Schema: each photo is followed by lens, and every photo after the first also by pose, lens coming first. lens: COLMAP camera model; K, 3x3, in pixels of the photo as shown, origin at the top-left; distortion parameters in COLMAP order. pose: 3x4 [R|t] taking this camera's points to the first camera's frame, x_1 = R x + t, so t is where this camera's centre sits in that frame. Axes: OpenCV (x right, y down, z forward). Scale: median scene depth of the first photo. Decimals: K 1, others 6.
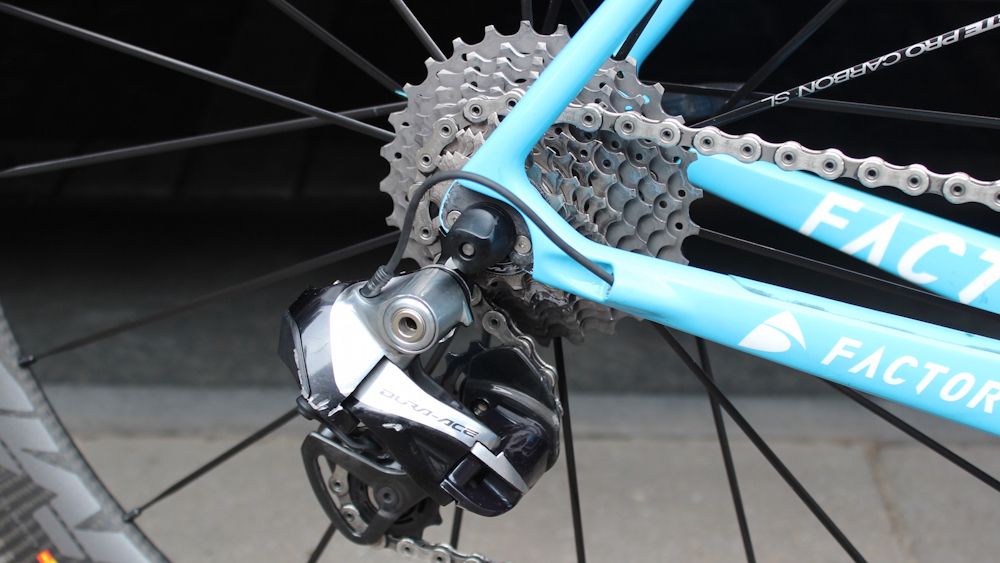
lens RADIAL K [[1526.7, 0, 503.0], [0, 1526.7, 281.2], [0, 0, 1]] dist [-0.085025, 0.000000]
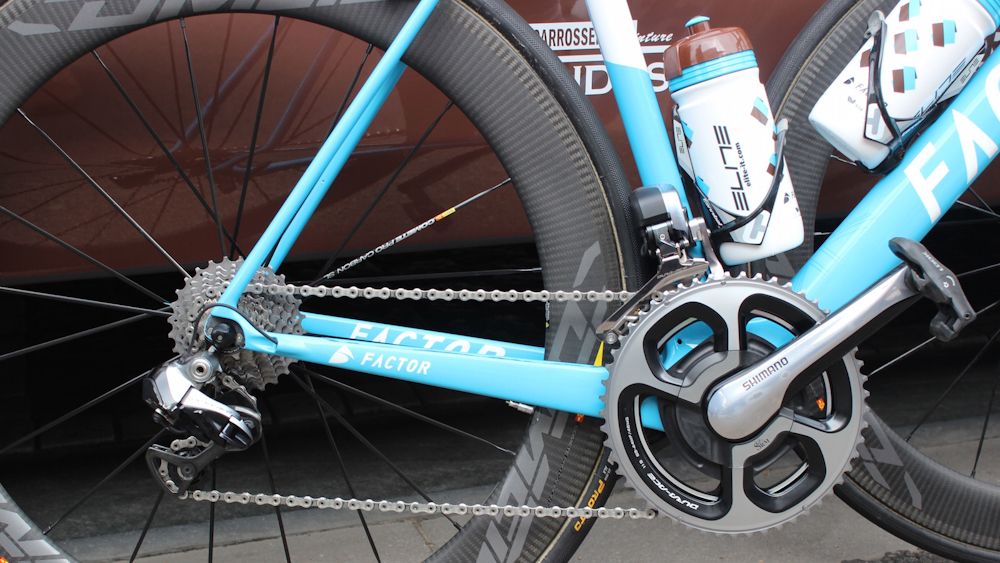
lens RADIAL K [[1400.1, 0, 499.7], [0, 1400.1, 346.4], [0, 0, 1]] dist [-0.053619, 0.000000]
pose [[0.948139, -0.113776, 0.296796, -0.261239], [0.171515, 0.969270, -0.176349, 0.462742], [-0.267611, 0.218108, 0.938516, -1.263789]]
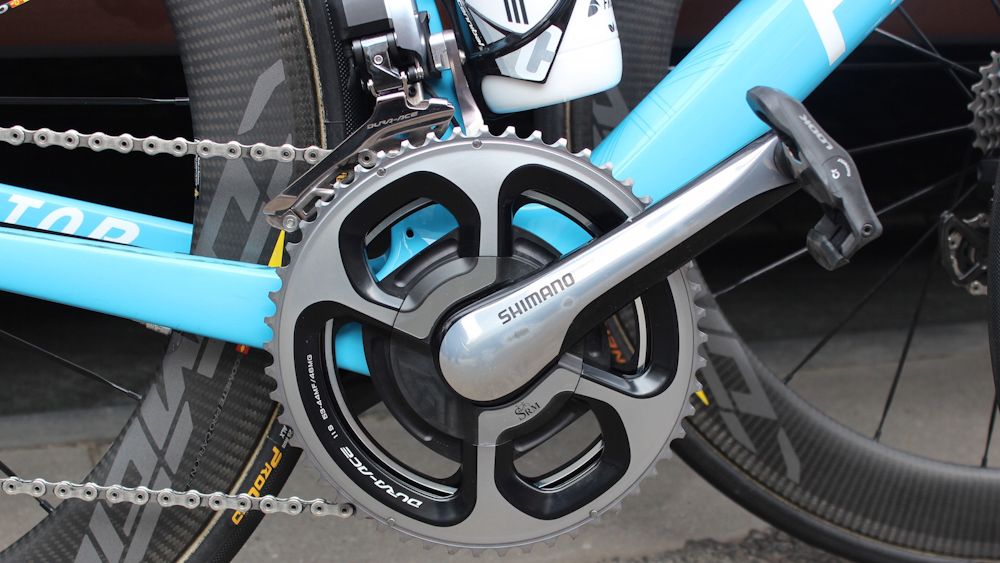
lens RADIAL K [[1573.4, 0, 512.3], [0, 1573.4, 308.5], [0, 0, 1]] dist [-0.034253, 0.000000]
pose [[0.929060, -0.089197, 0.359014, 0.239292], [0.125972, 0.988776, -0.080331, 0.310493], [-0.347819, 0.119858, 0.929869, -0.665726]]
